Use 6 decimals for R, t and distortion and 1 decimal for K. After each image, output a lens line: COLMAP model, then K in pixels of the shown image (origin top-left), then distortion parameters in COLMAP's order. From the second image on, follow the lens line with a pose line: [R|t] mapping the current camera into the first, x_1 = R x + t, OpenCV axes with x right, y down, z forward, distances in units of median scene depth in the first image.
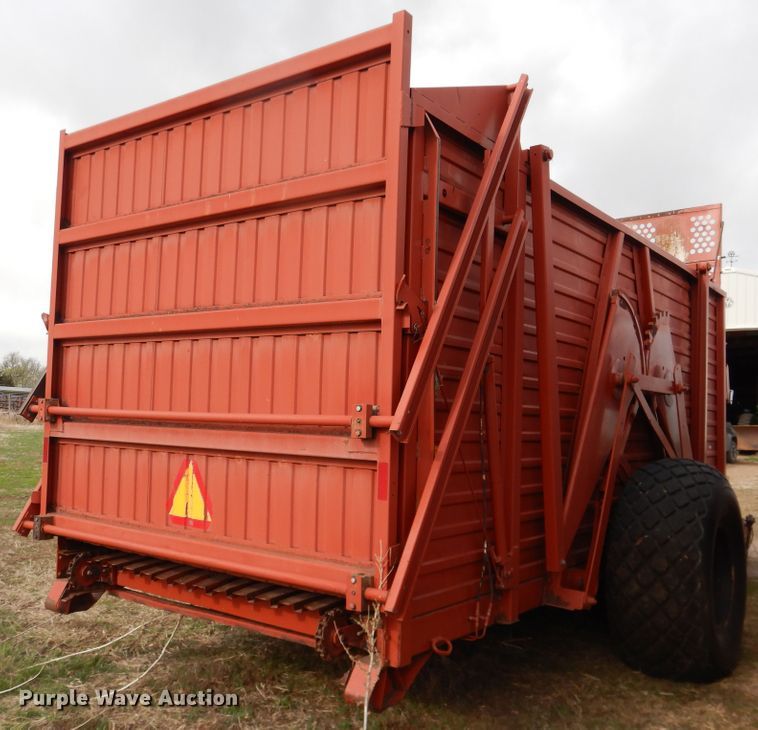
lens RADIAL K [[783.7, 0, 378.5], [0, 783.7, 364.9], [0, 0, 1]] dist [0.020895, 0.000000]
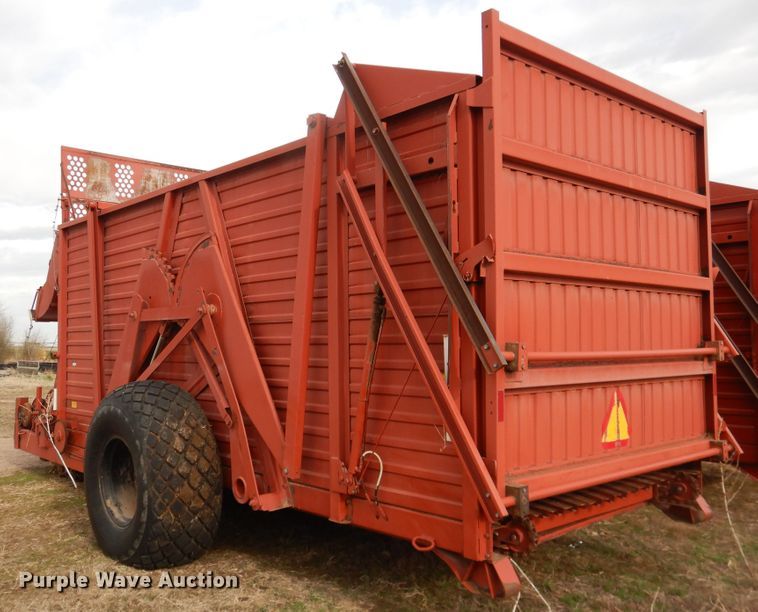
lens RADIAL K [[718.8, 0, 378.4], [0, 718.8, 308.7], [0, 0, 1]] dist [0.011279, 0.000000]
pose [[0.194636, 0.017669, 0.980716, -1.318324], [-0.045701, 0.998915, -0.008927, 0.022773], [-0.979810, -0.043082, 0.195233, 1.101489]]
